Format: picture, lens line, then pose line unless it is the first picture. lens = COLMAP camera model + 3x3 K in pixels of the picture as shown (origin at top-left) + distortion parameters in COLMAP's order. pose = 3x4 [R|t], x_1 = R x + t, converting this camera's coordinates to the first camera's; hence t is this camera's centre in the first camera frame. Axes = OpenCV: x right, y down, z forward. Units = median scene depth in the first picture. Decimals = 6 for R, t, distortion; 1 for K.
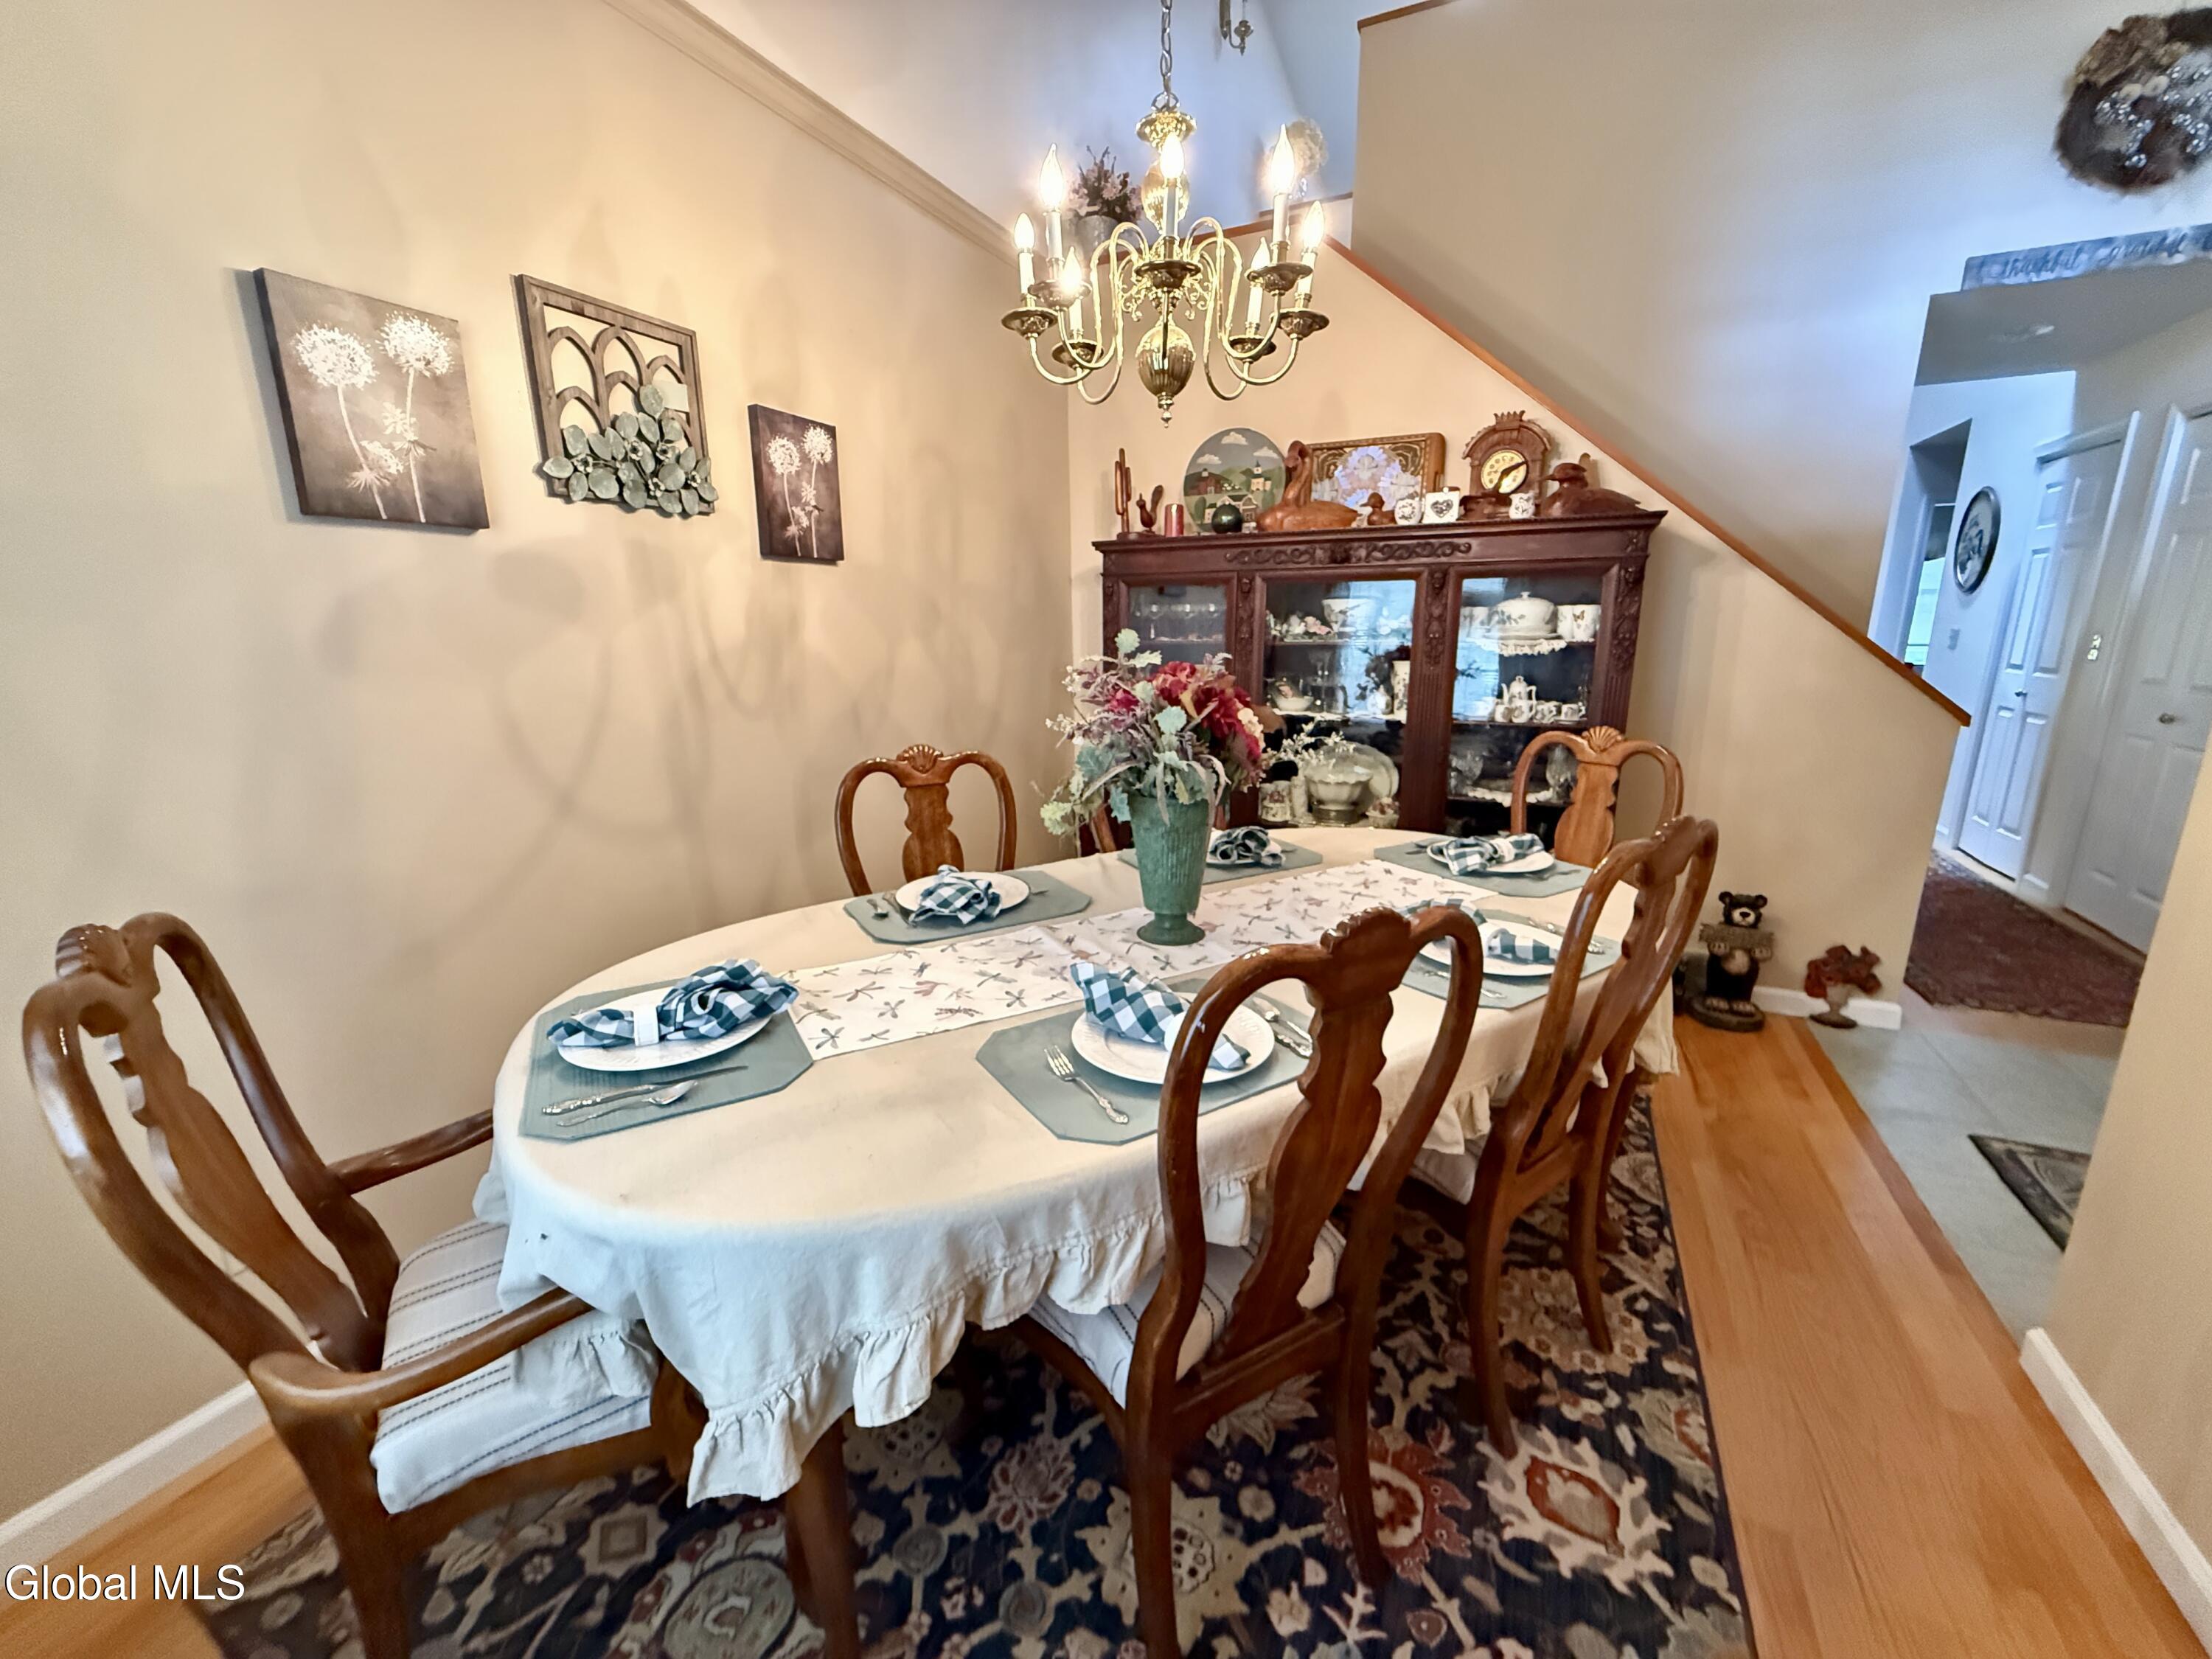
lens RADIAL K [[881.4, 0, 1106.0], [0, 881.4, 829.5], [0, 0, 1]] dist [-0.000131, 0.000516]
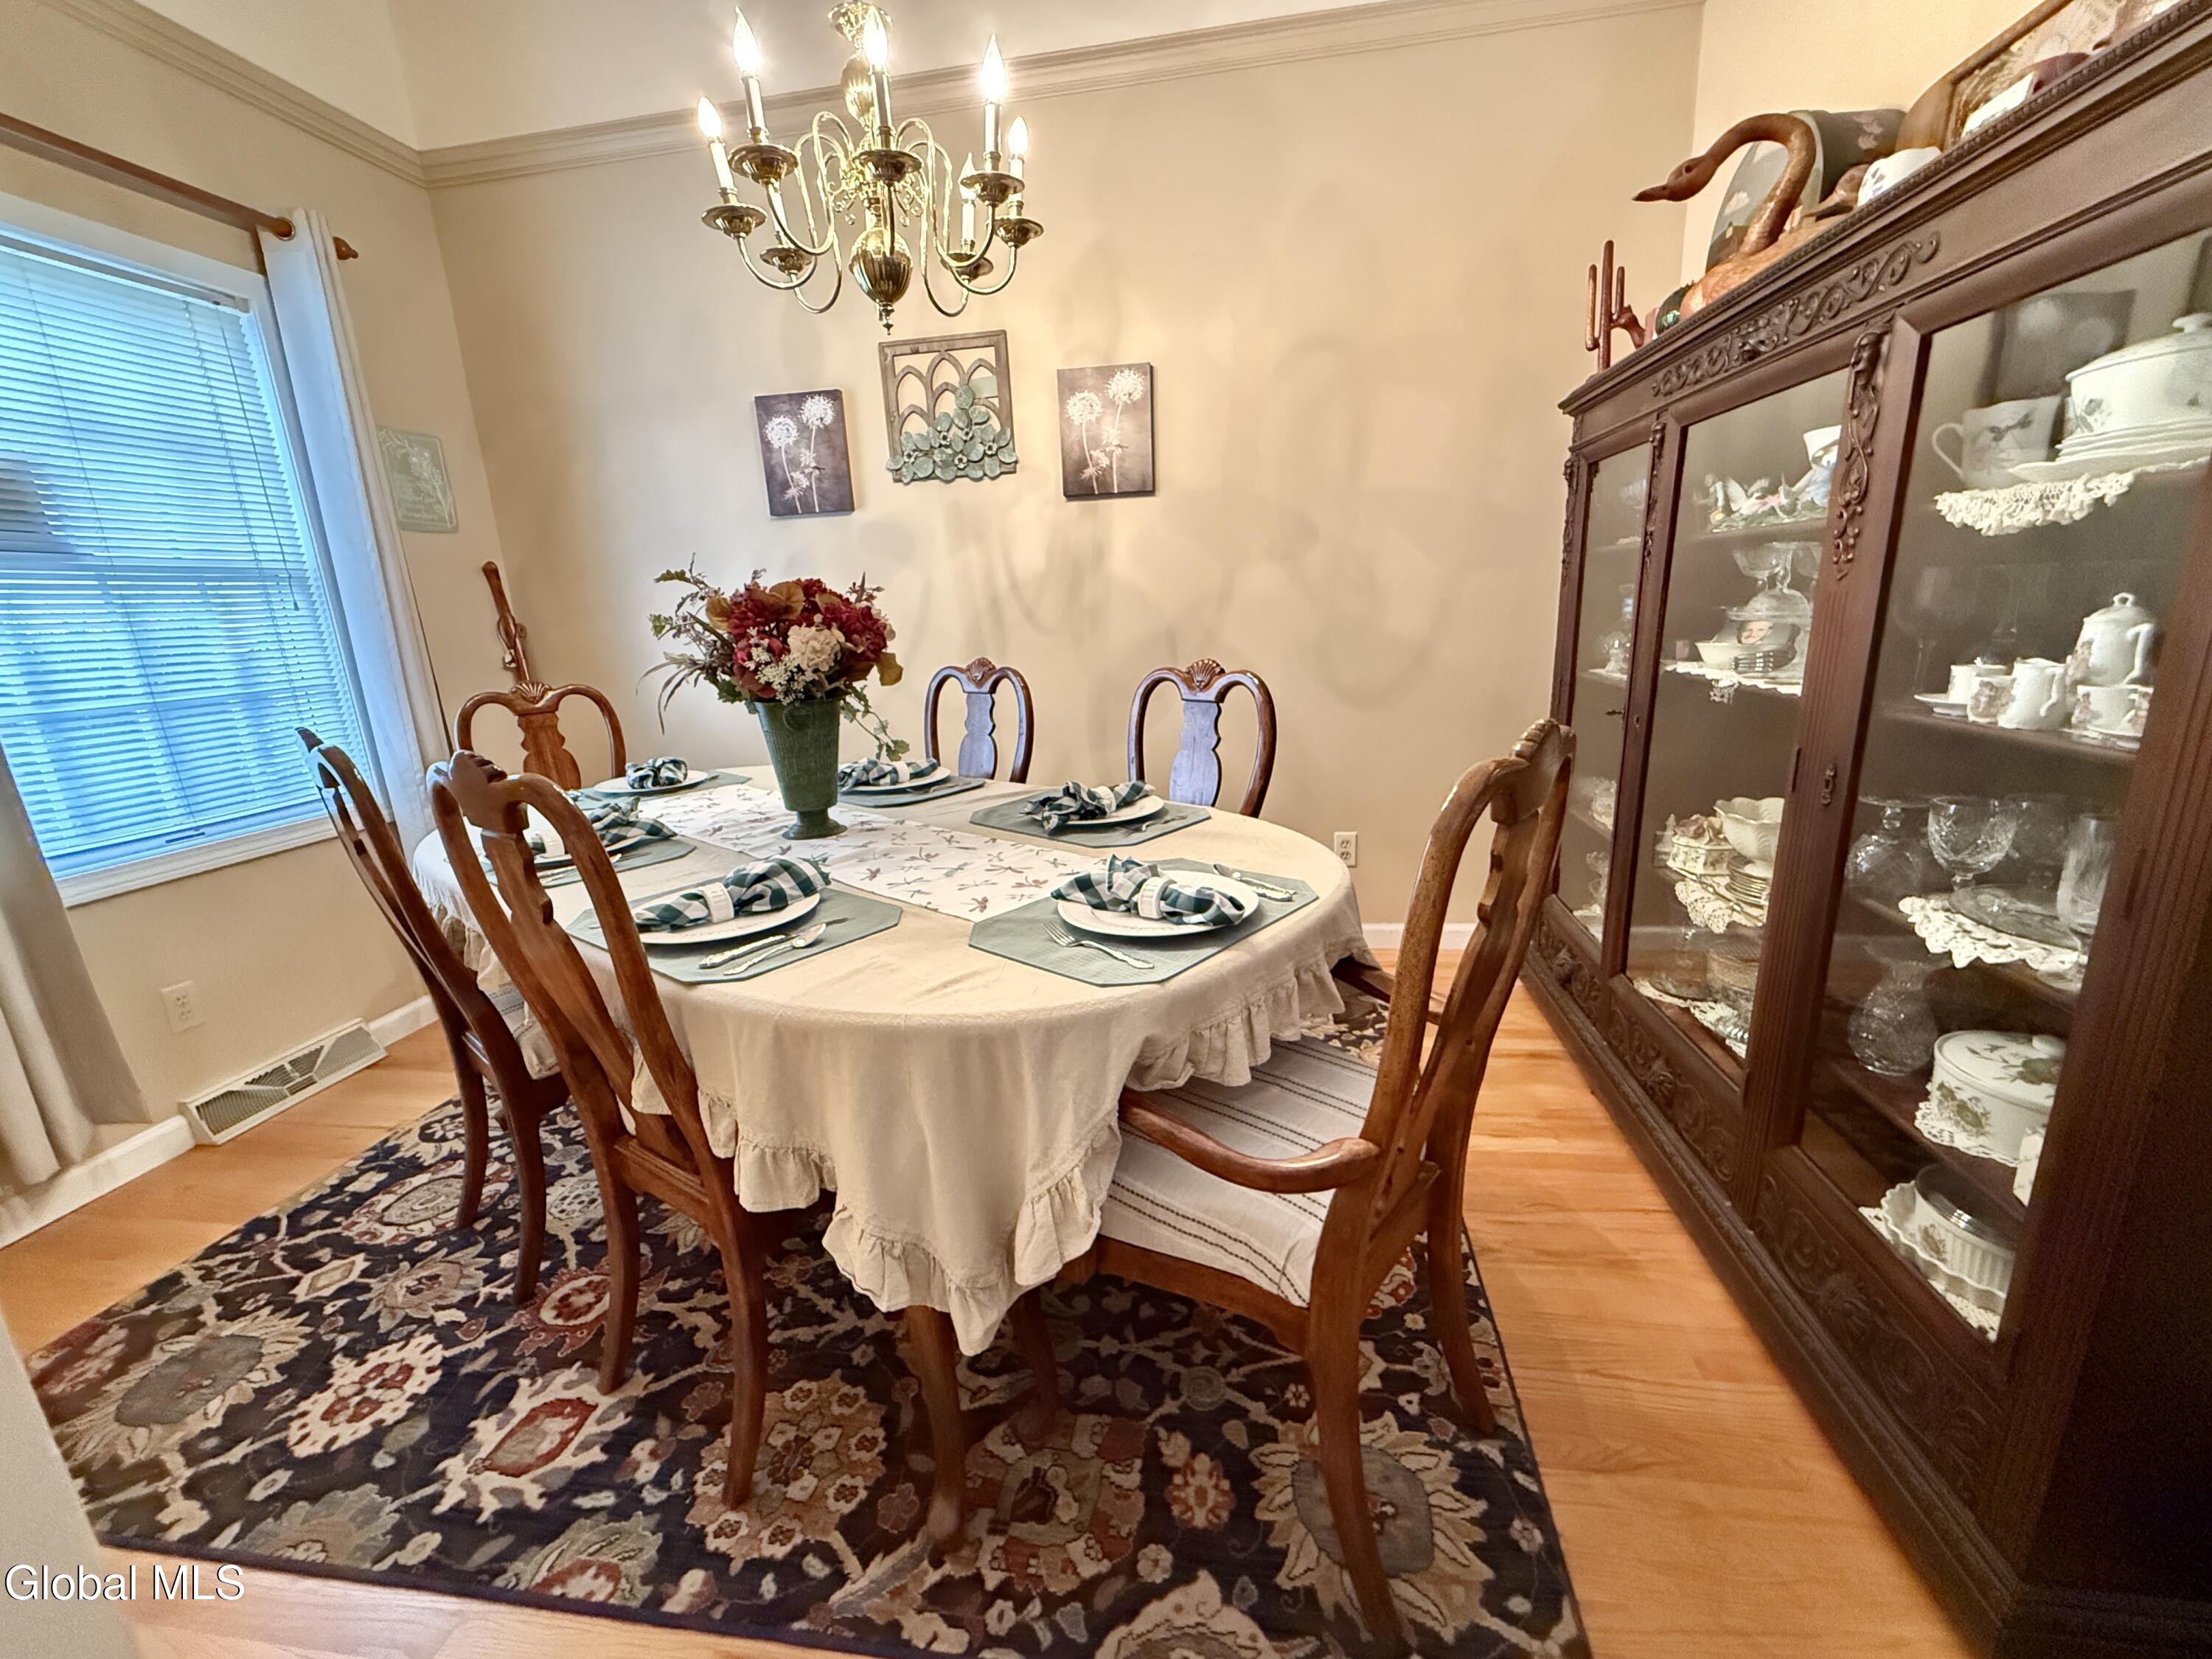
lens RADIAL K [[921.1, 0, 1096.5], [0, 921.1, 830.6], [0, 0, 1]] dist [-0.000411, -0.000737]
pose [[0.288529, 0.214809, -0.933064, 1.287862], [-0.175647, 0.969845, 0.168962, -0.133628], [0.941222, 0.115139, 0.317559, 1.011655]]
